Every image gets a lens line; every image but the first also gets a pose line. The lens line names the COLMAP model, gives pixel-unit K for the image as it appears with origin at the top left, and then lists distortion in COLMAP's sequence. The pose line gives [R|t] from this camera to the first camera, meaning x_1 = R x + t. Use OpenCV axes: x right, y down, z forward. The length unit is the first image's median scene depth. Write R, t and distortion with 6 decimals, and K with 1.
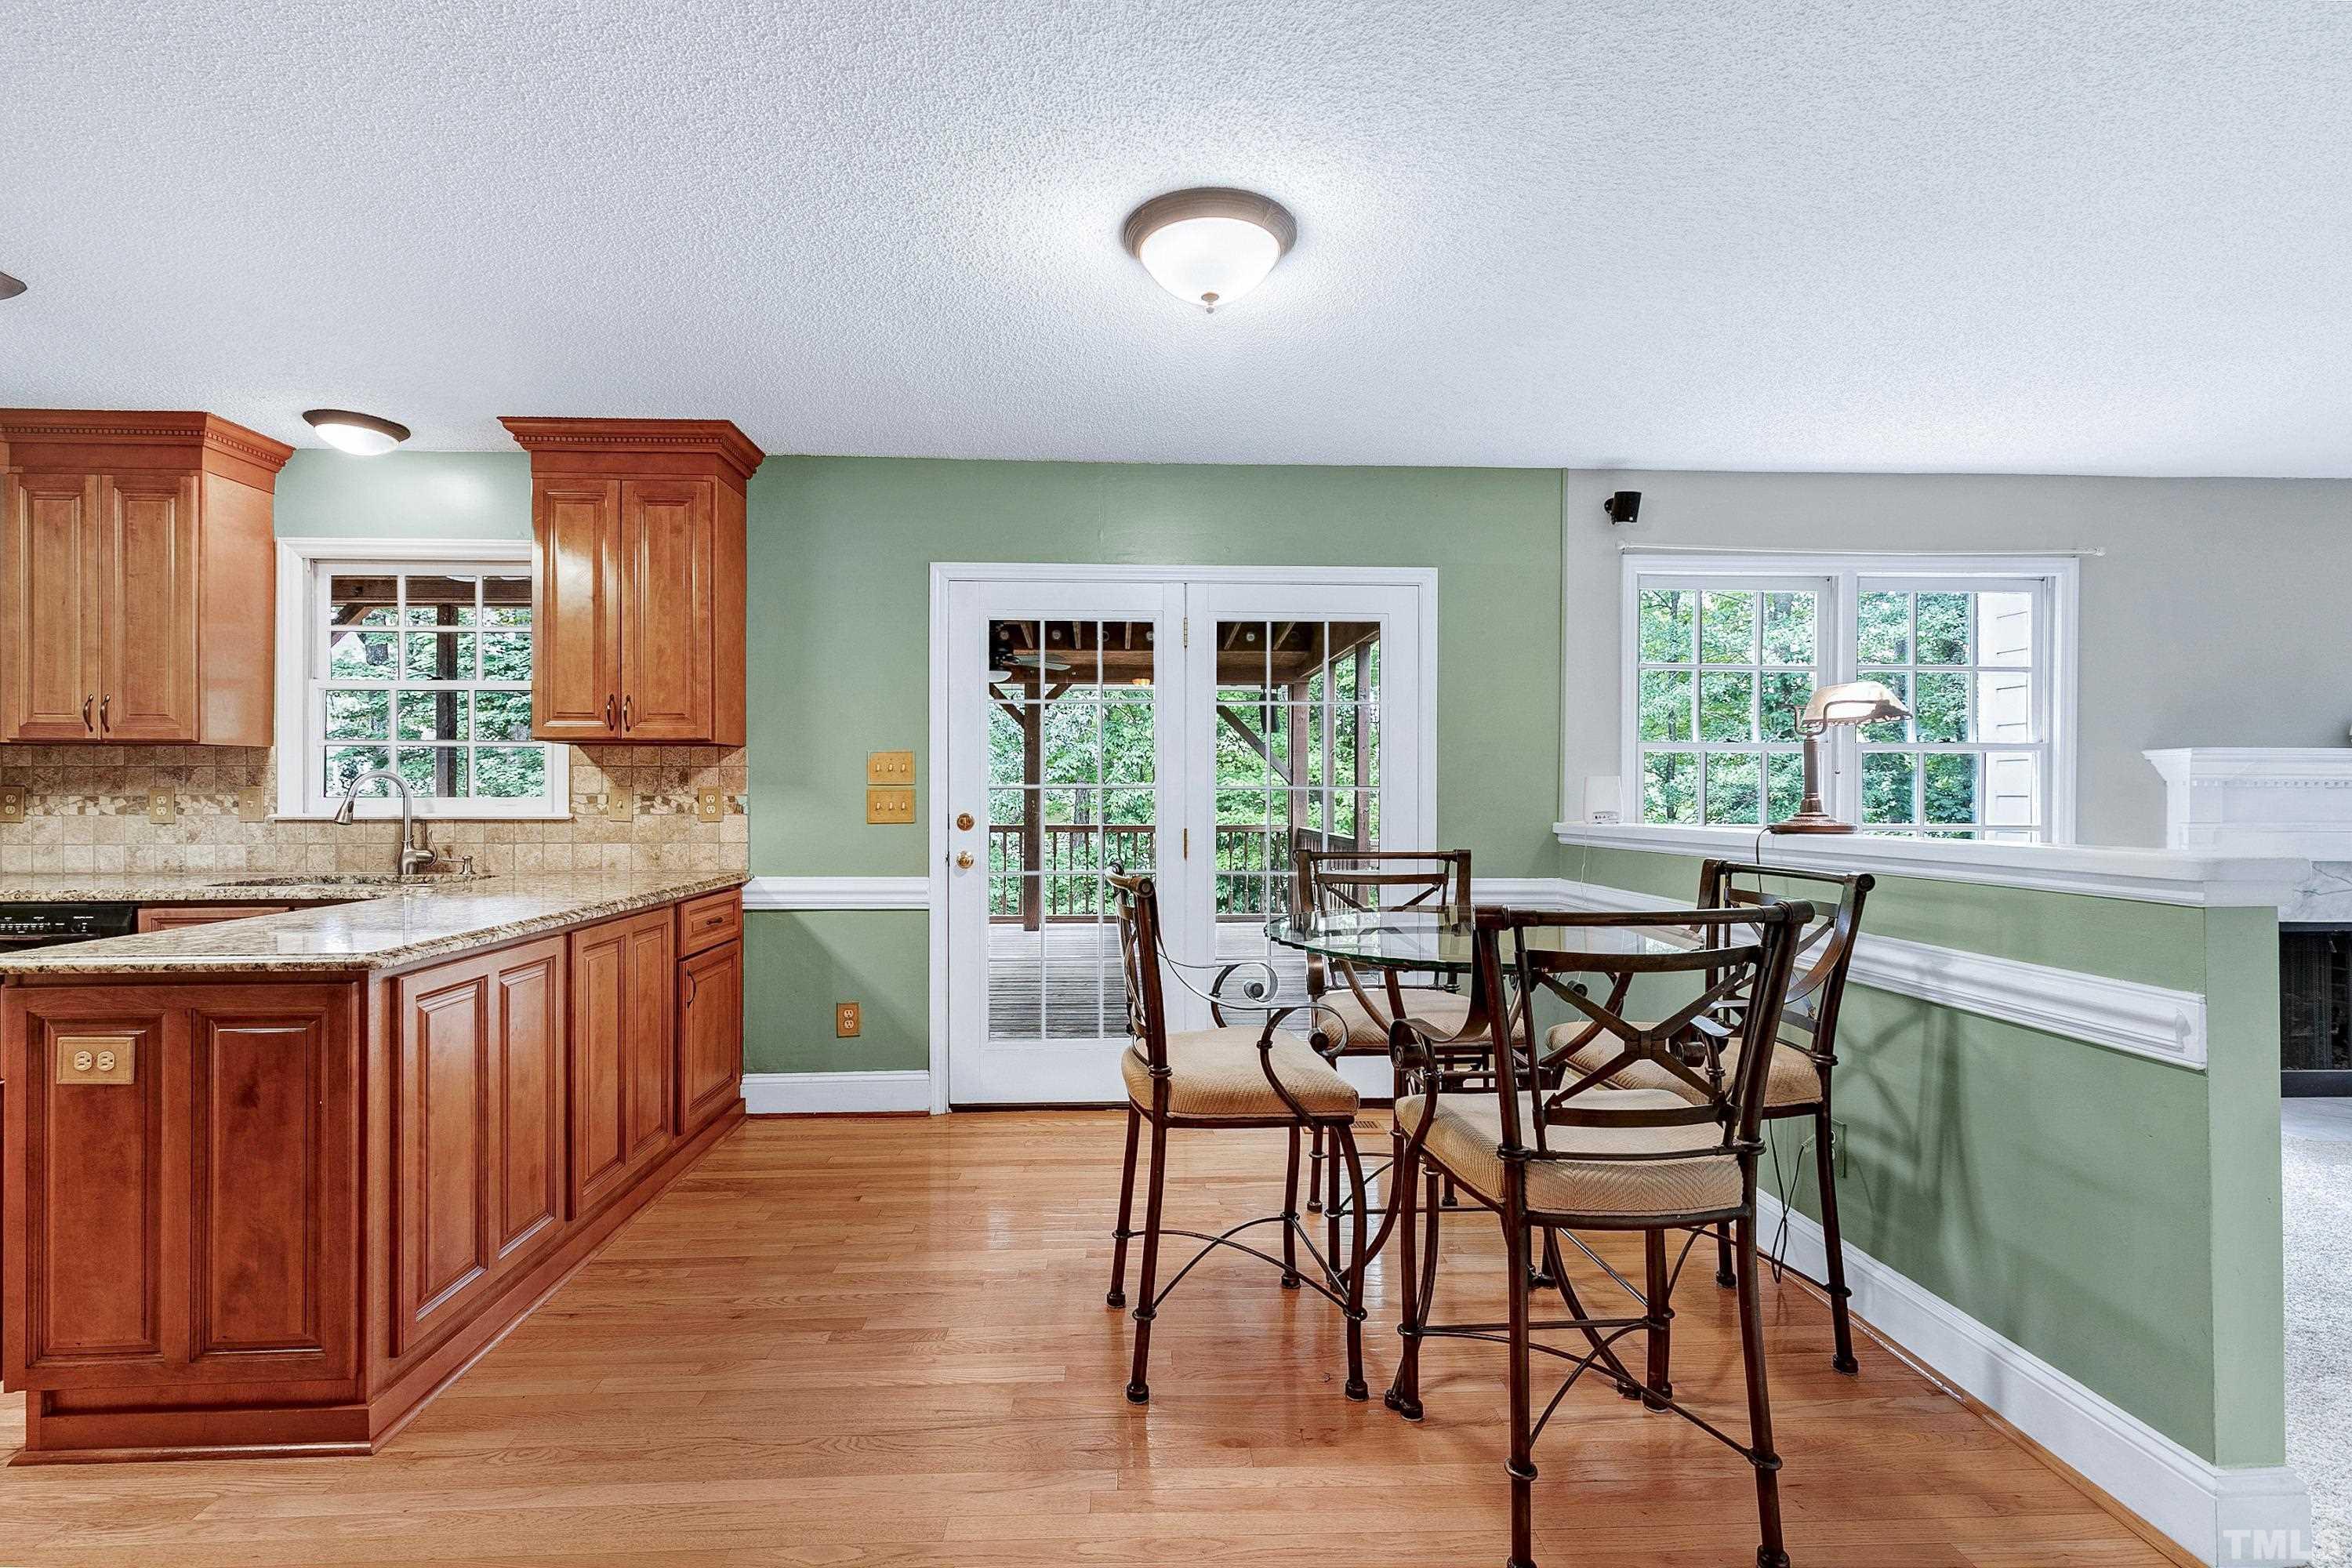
lens RADIAL K [[1077.9, 0, 1179.7], [0, 1077.9, 785.9], [0, 0, 1]] dist [0.006630, -0.002053]
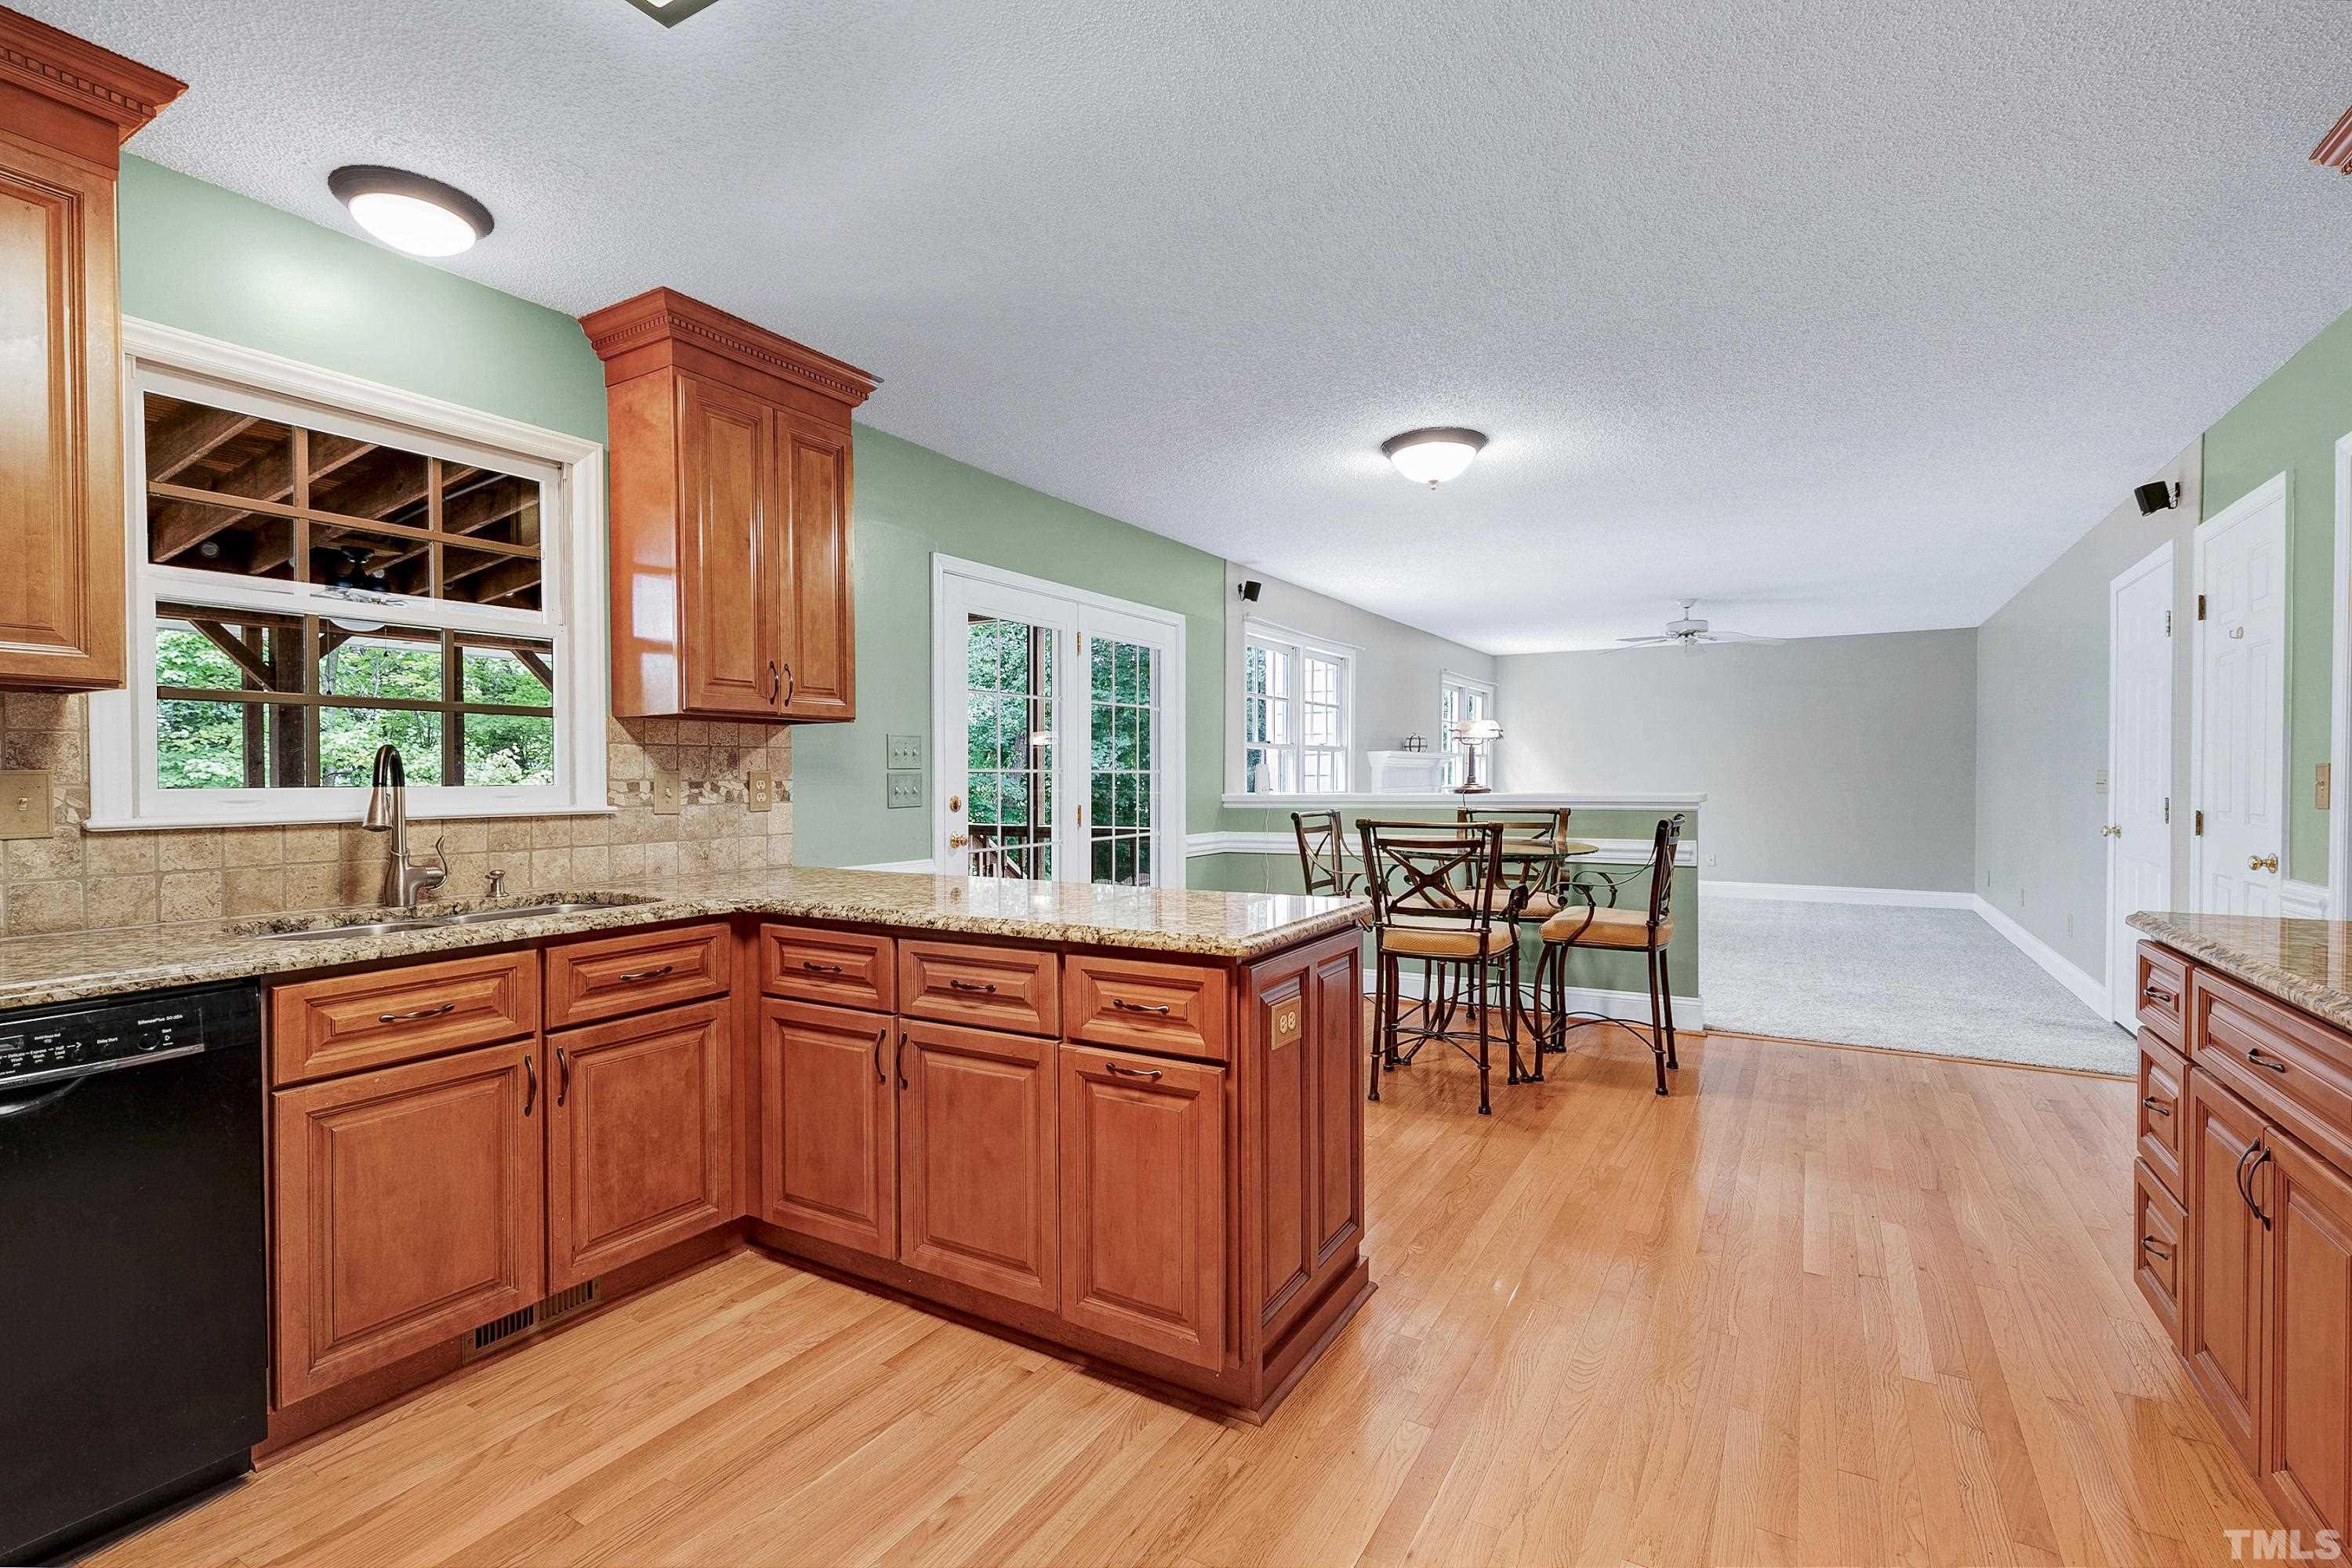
lens RADIAL K [[1077.9, 0, 1166.7], [0, 1077.9, 790.0], [0, 0, 1]] dist [0.006630, -0.002053]
pose [[0.550322, -0.015247, 0.834813, -0.995902], [0.001360, 0.999848, 0.017365, 0.001705], [-0.834951, -0.008421, 0.550260, 0.256101]]
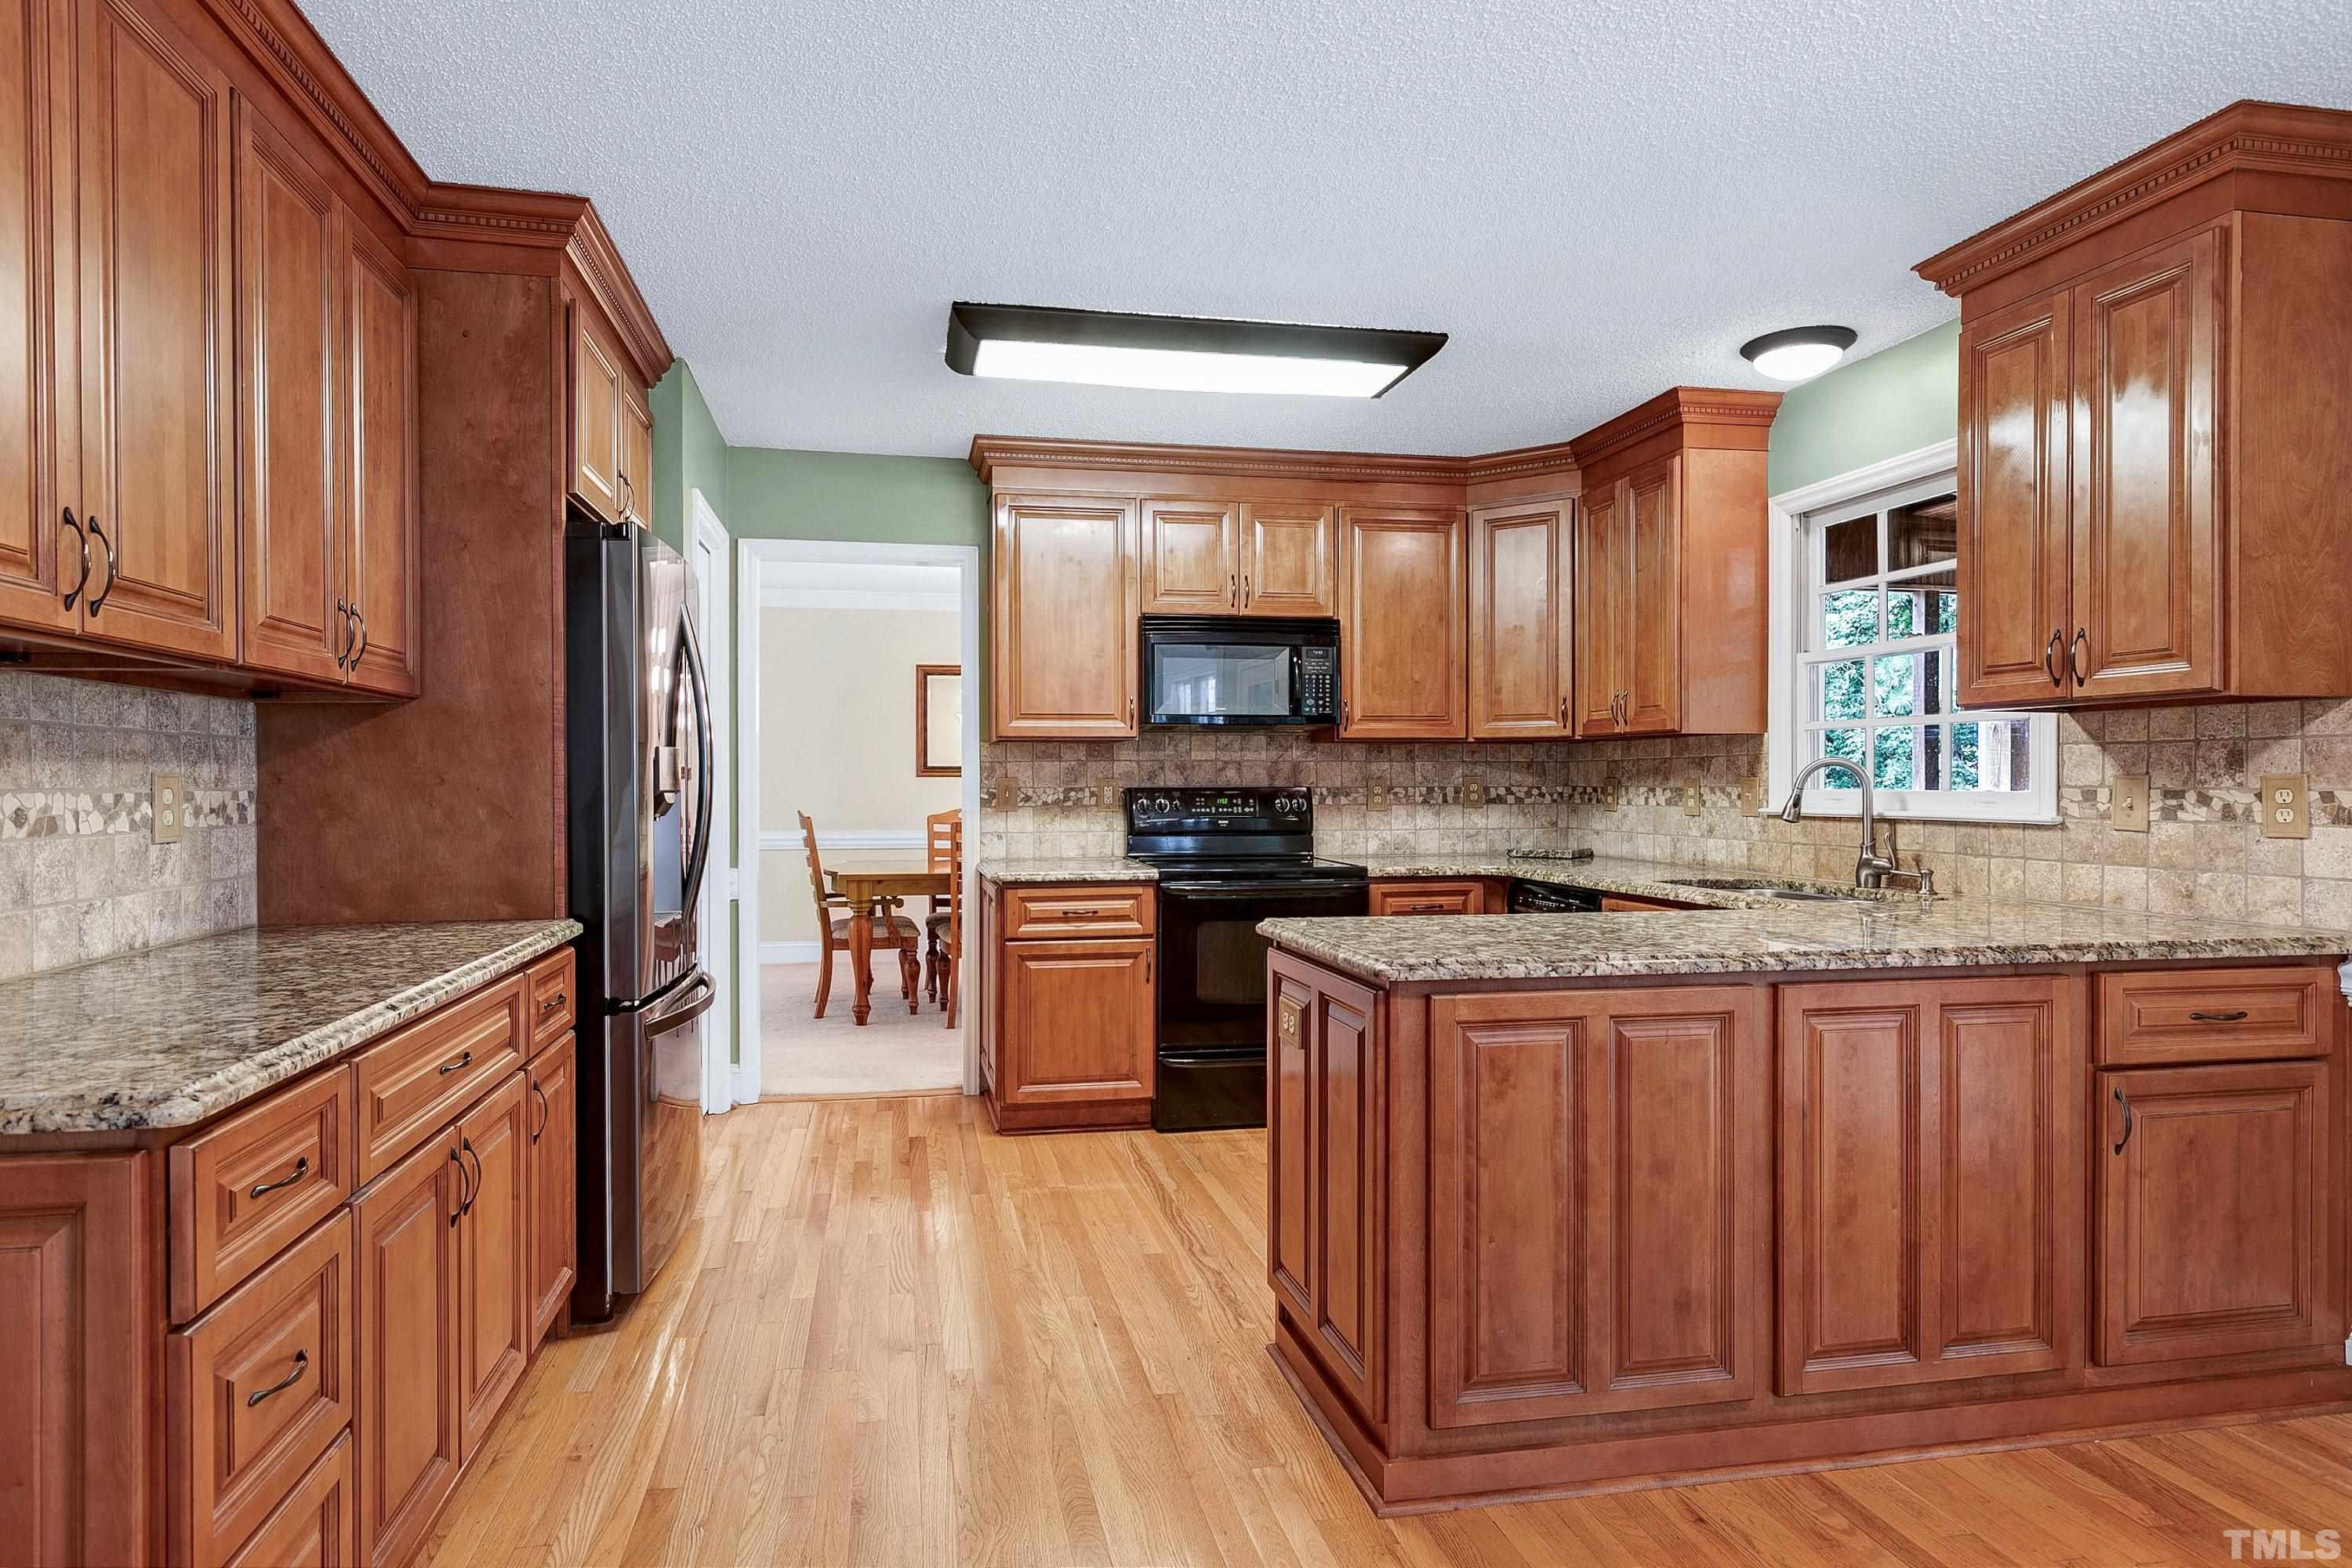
lens RADIAL K [[1256.0, 0, 1111.7], [0, 1256.0, 794.3], [0, 0, 1]] dist [0.002590, 0.000824]
pose [[0.123144, 0.008960, -0.992348, 0.132711], [0.005655, 0.999937, 0.009731, 0.001331], [0.992373, -0.006810, 0.123085, 0.332140]]
